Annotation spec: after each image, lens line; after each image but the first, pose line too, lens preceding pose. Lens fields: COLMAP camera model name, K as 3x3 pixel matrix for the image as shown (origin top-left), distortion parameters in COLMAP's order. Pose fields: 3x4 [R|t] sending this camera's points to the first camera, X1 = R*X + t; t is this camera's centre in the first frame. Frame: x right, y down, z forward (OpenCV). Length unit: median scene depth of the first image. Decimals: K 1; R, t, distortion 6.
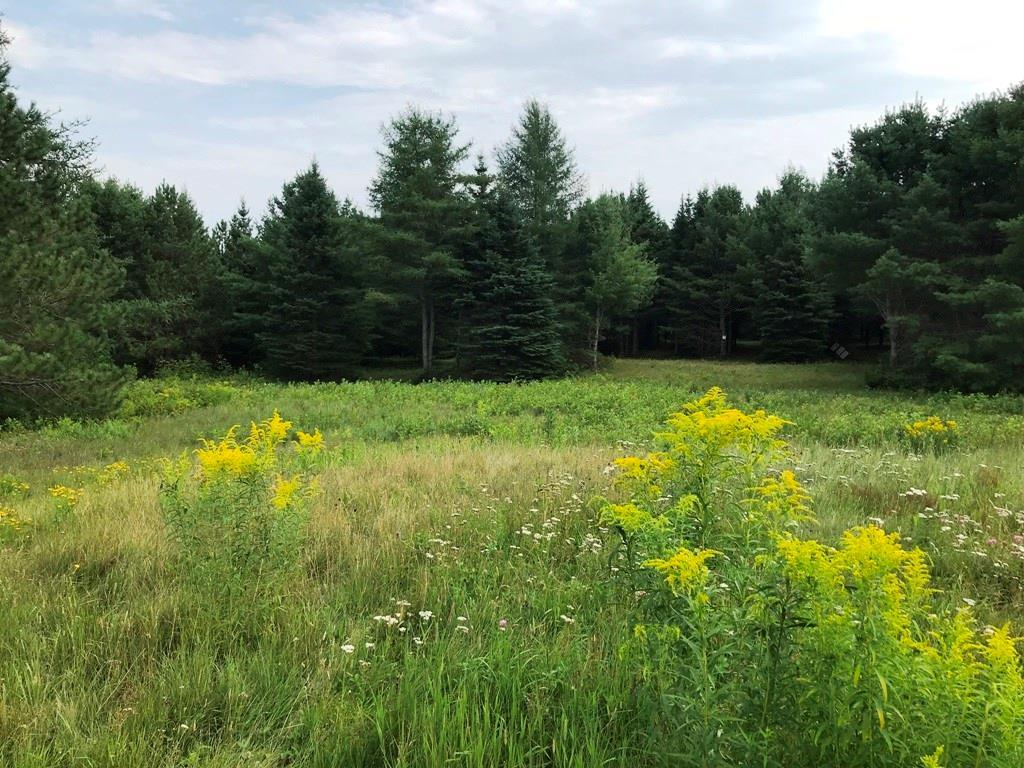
lens RADIAL K [[845.2, 0, 506.5], [0, 845.2, 381.4], [0, 0, 1]] dist [0.007000, -0.019667]
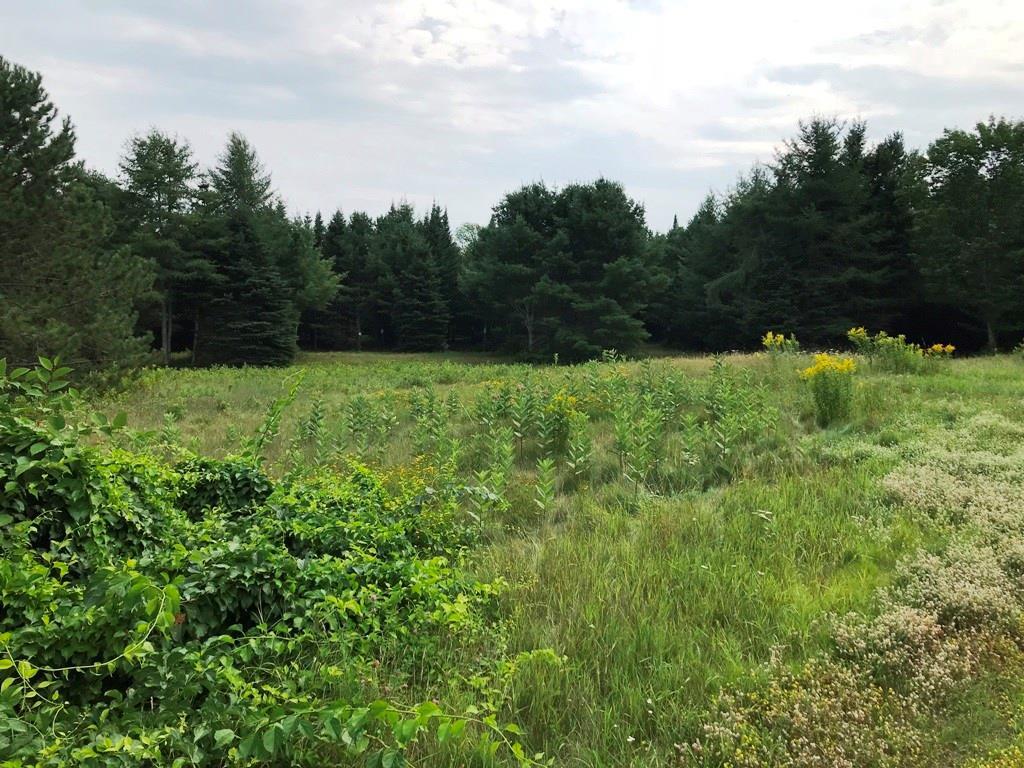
lens RADIAL K [[845.2, 0, 516.6], [0, 845.2, 387.6], [0, 0, 1]] dist [0.007000, -0.019667]
pose [[0.824843, -0.032841, 0.564407, -0.392385], [0.030215, 0.999445, 0.013998, 0.024220], [-0.564553, 0.005507, 0.825378, -0.227932]]
